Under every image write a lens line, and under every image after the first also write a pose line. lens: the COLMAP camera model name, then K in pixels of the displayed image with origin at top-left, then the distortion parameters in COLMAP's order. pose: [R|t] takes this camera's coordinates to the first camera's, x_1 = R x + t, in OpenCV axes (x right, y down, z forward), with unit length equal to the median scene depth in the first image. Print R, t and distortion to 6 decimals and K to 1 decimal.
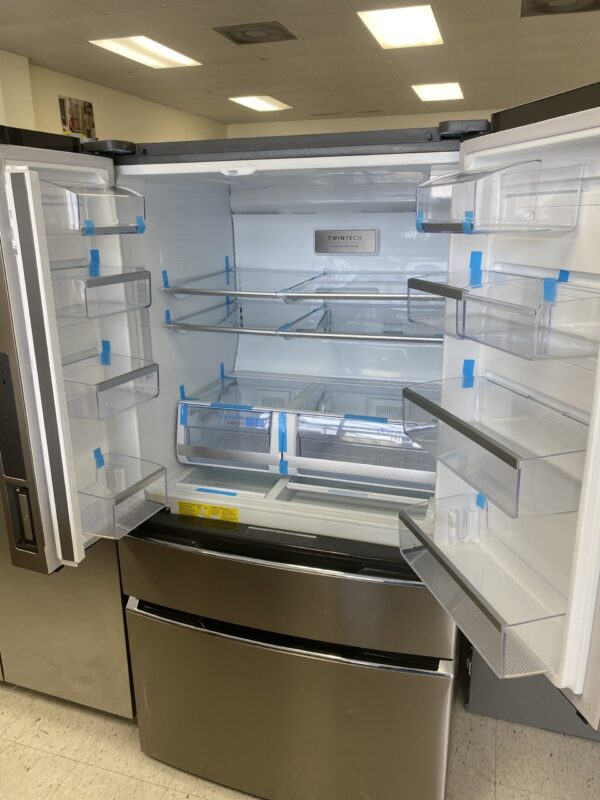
lens RADIAL K [[606.6, 0, 303.1], [0, 606.6, 404.0], [0, 0, 1]] dist [0.020598, -0.014584]
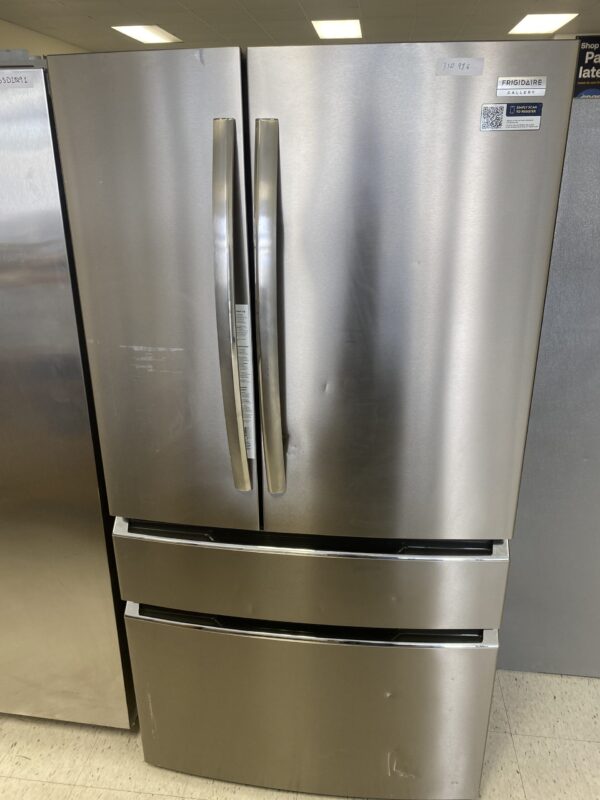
lens RADIAL K [[606.6, 0, 308.5], [0, 606.6, 398.4], [0, 0, 1]] dist [0.020598, -0.014584]
pose [[0.982013, -0.065516, 0.177080, -0.158553], [0.052570, 0.995657, 0.076840, -0.030666], [-0.181345, -0.066149, 0.981192, 0.101532]]
